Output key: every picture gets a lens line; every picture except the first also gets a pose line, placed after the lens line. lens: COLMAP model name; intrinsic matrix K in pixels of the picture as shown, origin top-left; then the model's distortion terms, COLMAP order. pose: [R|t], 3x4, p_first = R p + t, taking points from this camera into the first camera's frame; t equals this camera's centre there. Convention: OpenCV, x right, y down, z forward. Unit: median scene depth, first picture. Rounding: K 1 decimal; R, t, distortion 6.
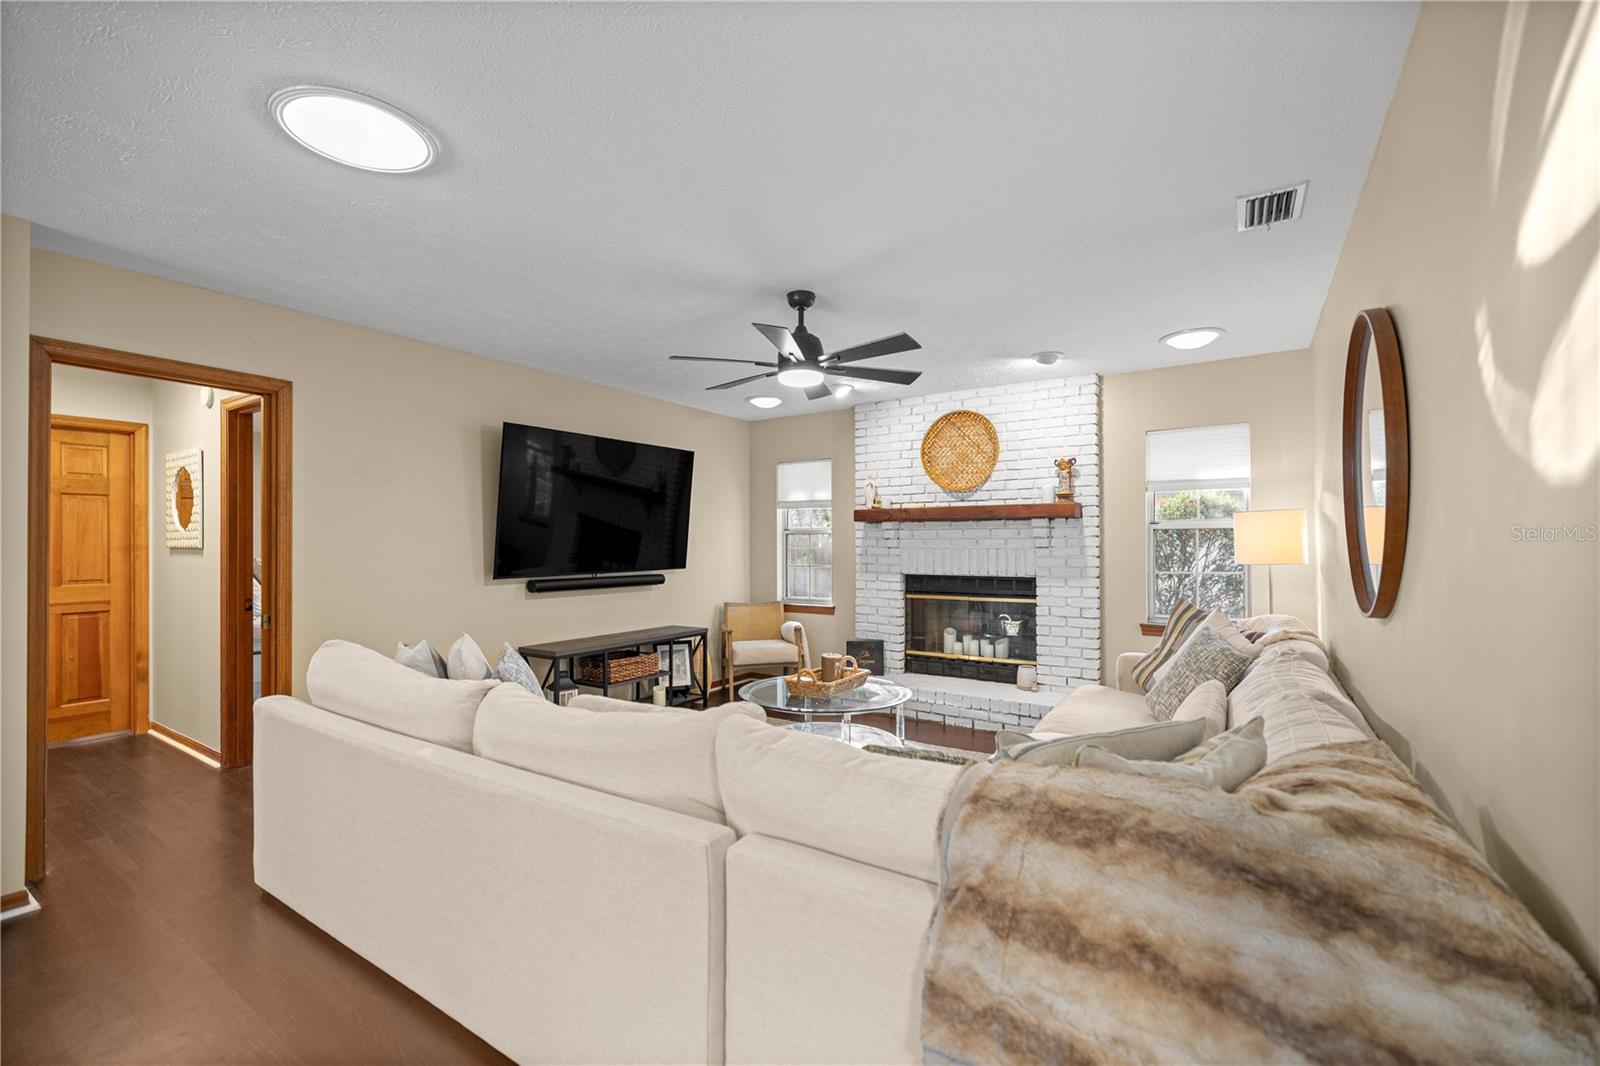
lens RADIAL K [[689.2, 0, 801.9], [0, 689.2, 540.9], [0, 0, 1]] dist [0.002003, 0.000376]
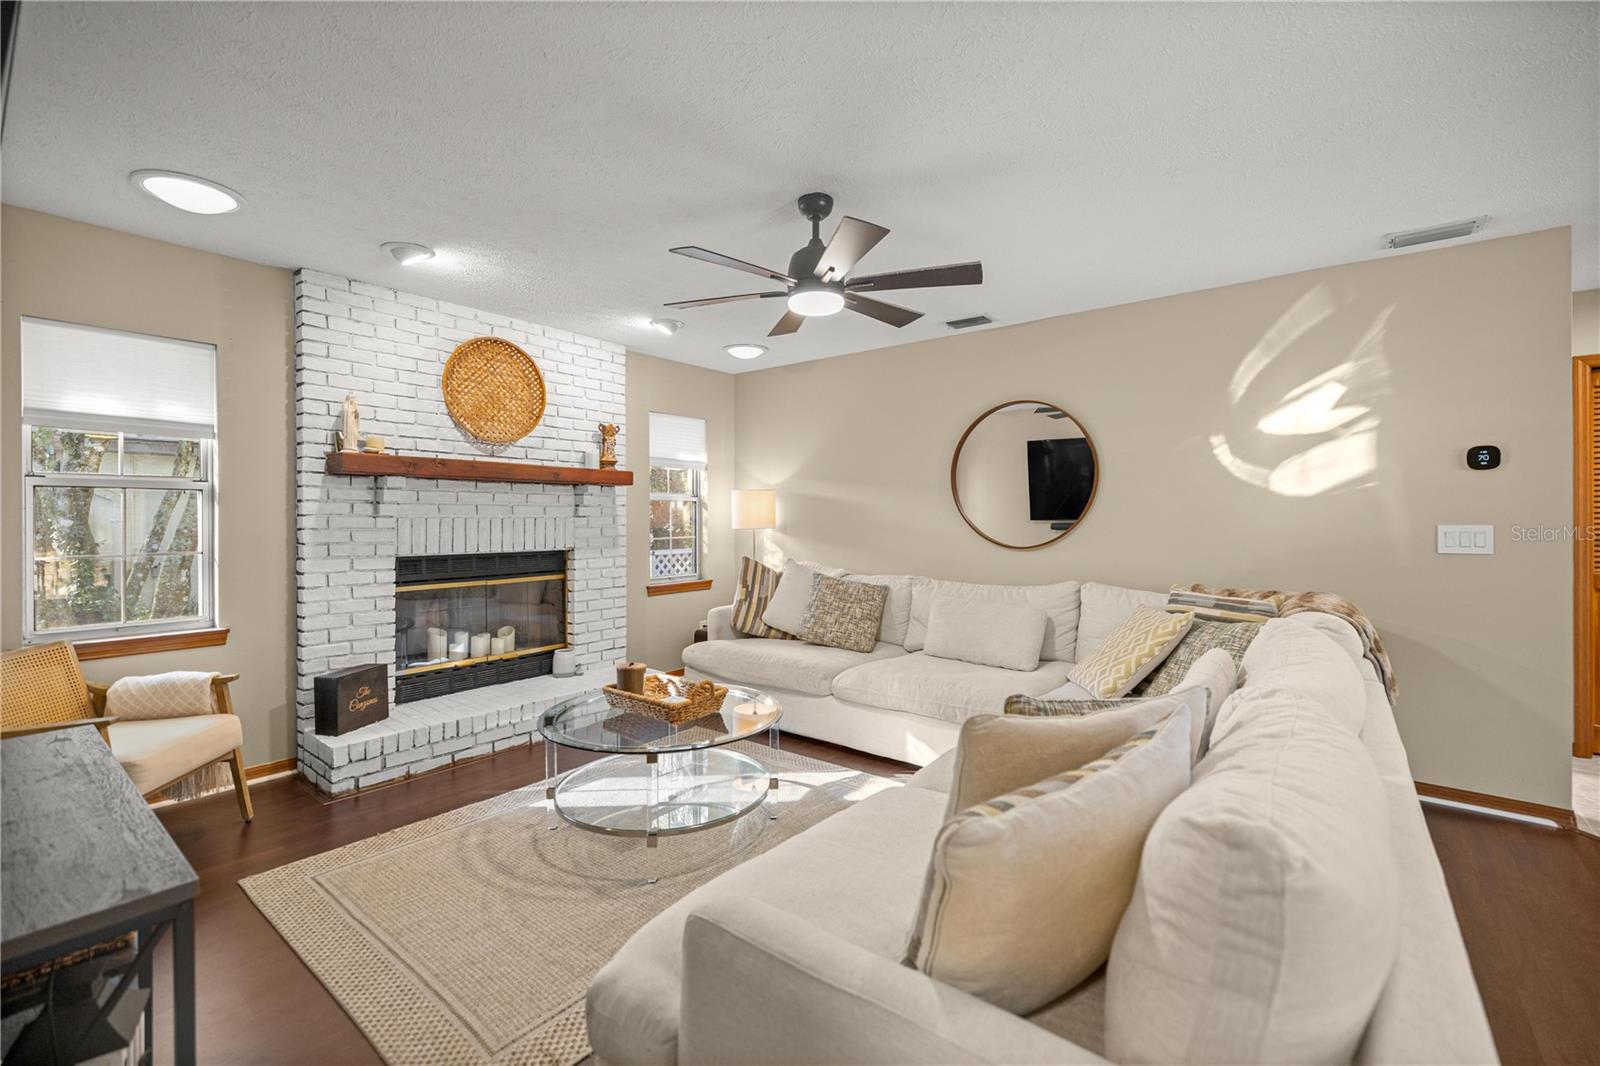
lens RADIAL K [[689.2, 0, 801.1], [0, 689.2, 517.6], [0, 0, 1]] dist [0.002003, 0.000376]
pose [[0.072464, 0.004112, 0.997363, -0.504786], [-0.003845, 0.999985, -0.003843, 0.012096], [-0.997364, -0.003557, 0.072478, 0.593417]]
